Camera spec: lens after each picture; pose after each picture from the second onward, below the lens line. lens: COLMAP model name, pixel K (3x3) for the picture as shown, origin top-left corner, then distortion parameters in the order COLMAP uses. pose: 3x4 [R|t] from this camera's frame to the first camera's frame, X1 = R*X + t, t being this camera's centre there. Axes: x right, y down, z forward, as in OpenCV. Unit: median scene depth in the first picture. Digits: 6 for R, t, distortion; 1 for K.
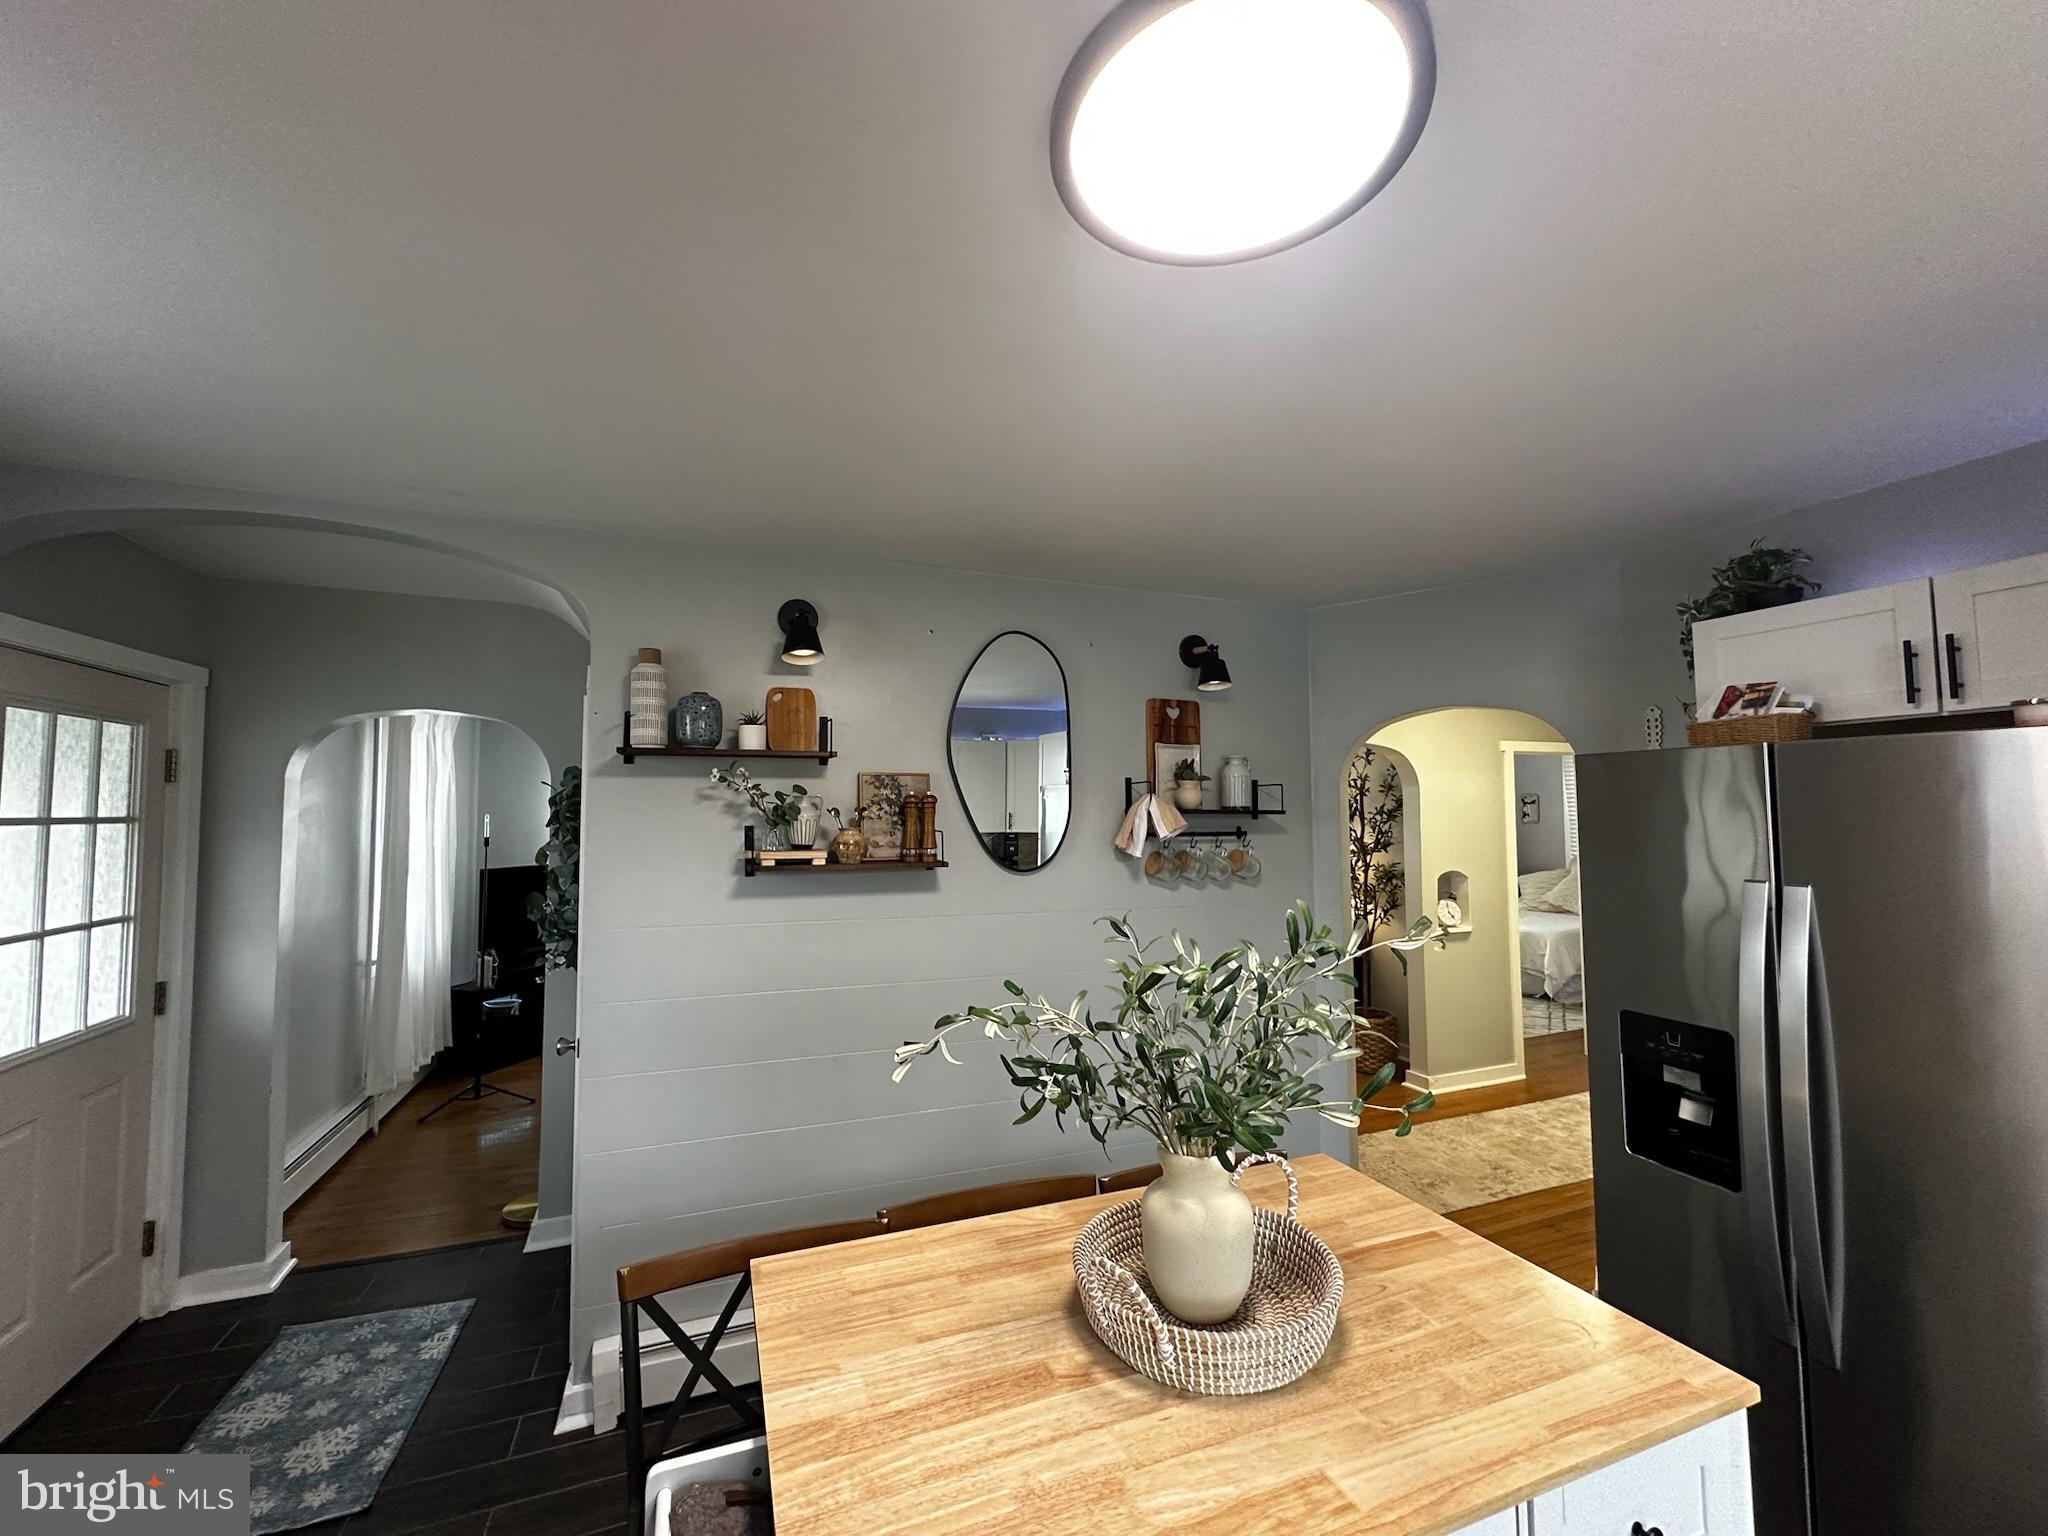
lens RADIAL K [[813.1, 0, 1017.4], [0, 813.1, 767.2], [0, 0, 1]] dist [0.000004, -0.000109]
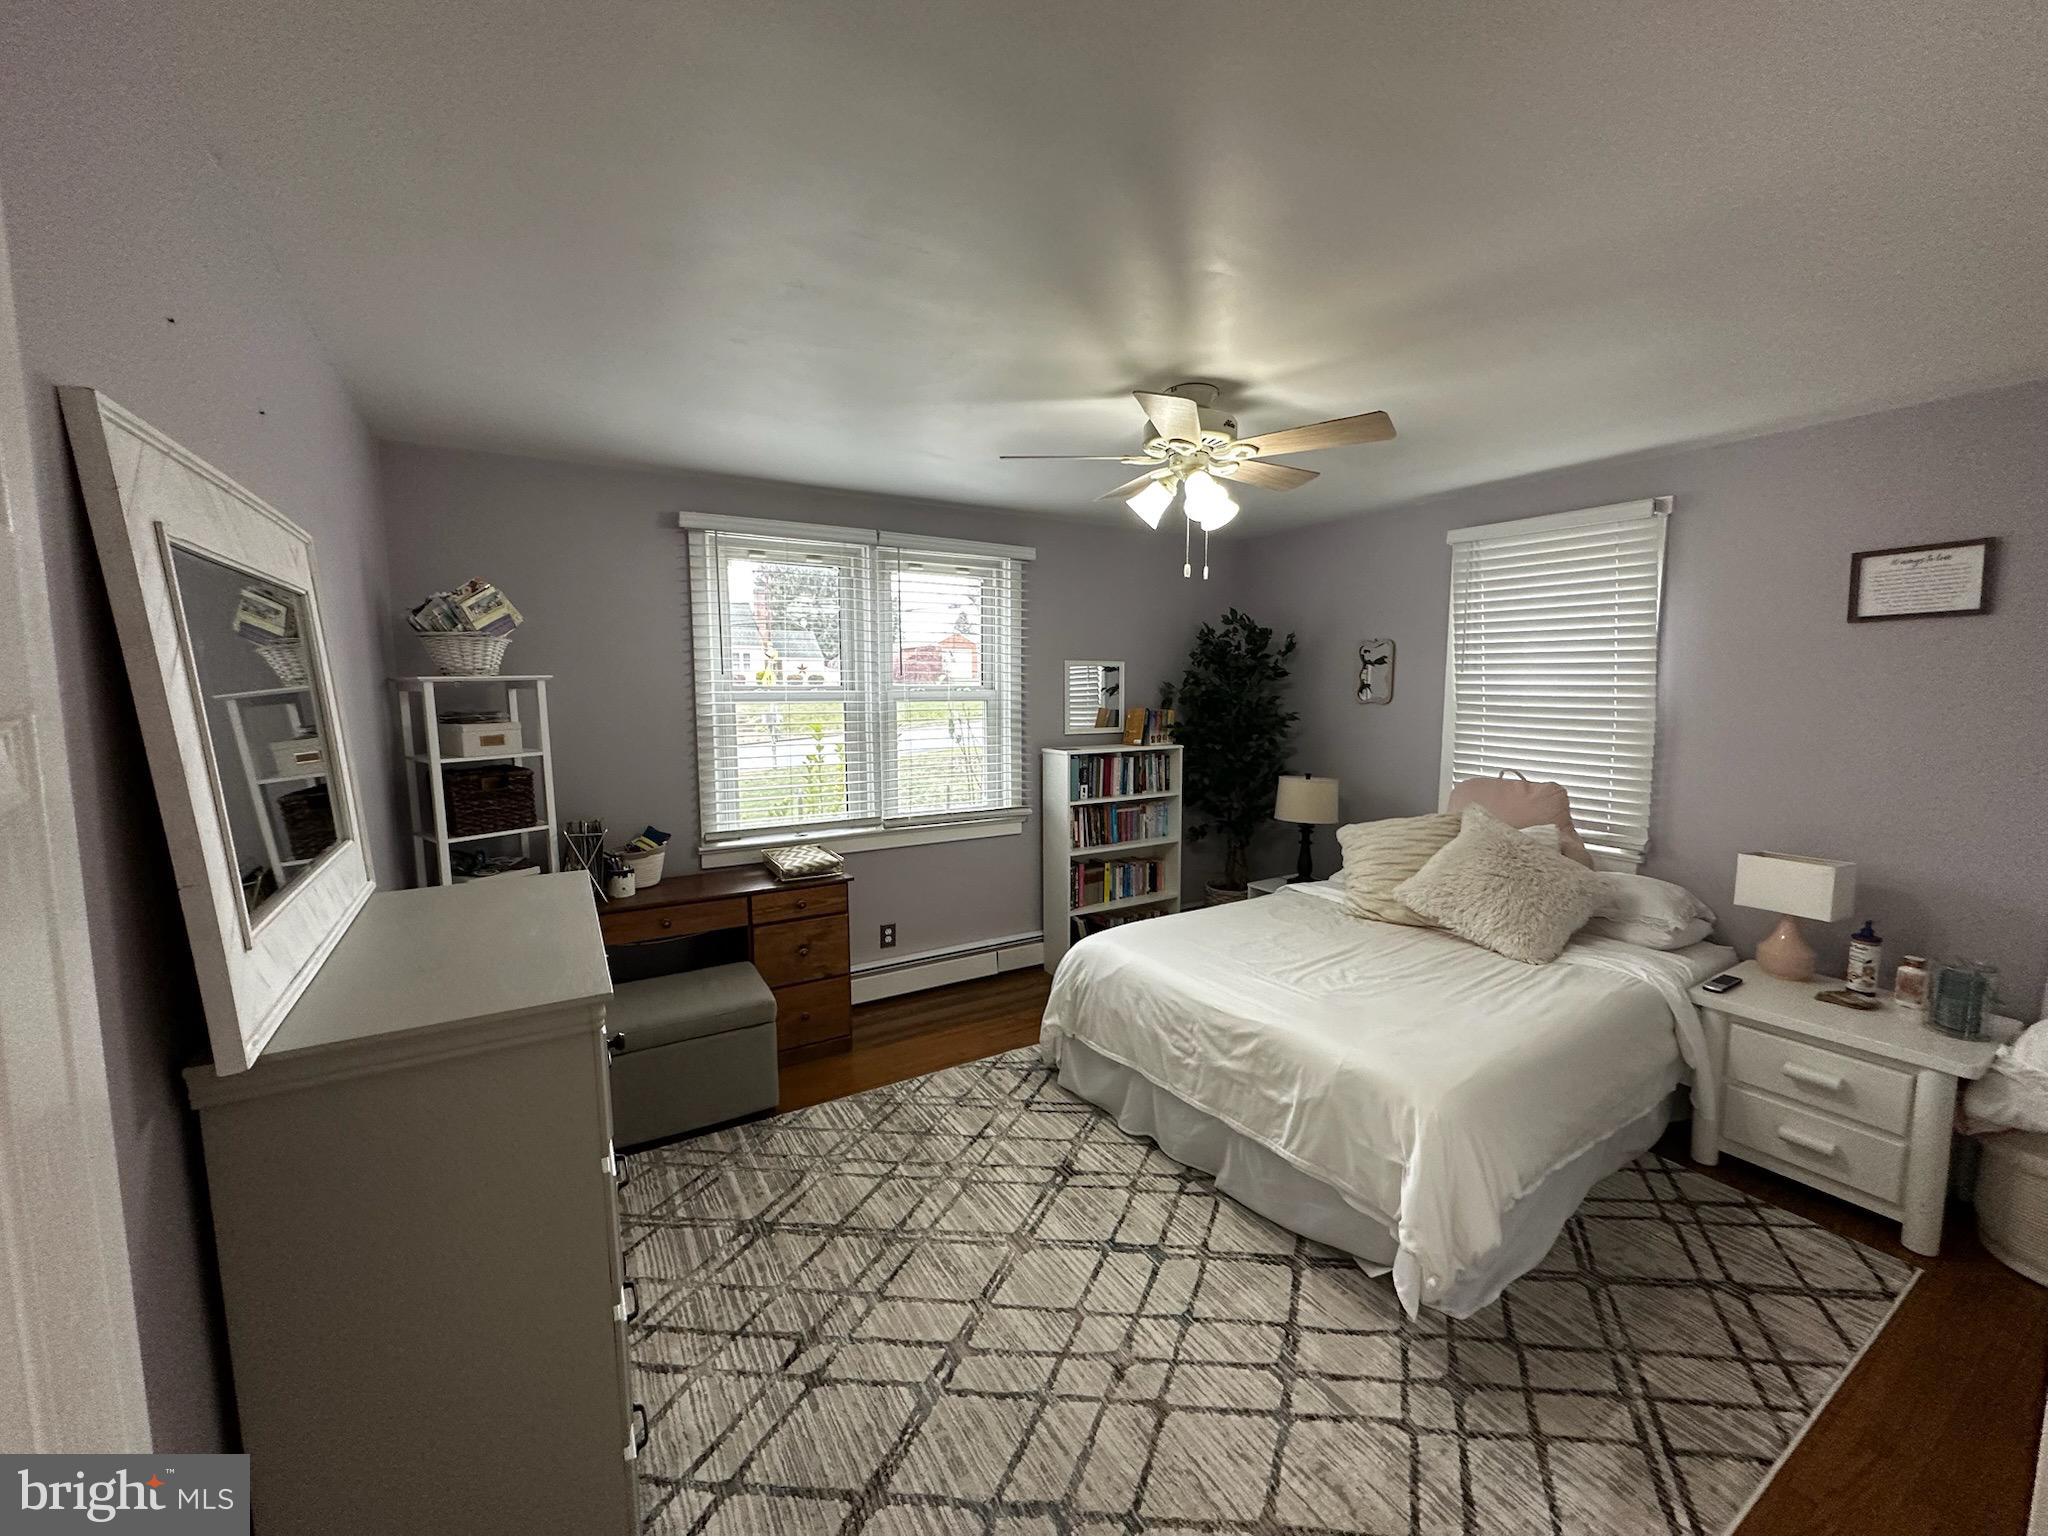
lens RADIAL K [[813.1, 0, 1027.4], [0, 813.1, 767.3], [0, 0, 1]] dist [0.000004, -0.000109]
pose [[0.983679, -0.013414, 0.179431, 0.366961], [-0.015998, 0.986748, 0.161472, 0.033530], [-0.179220, -0.161708, 0.970428, 0.603177]]
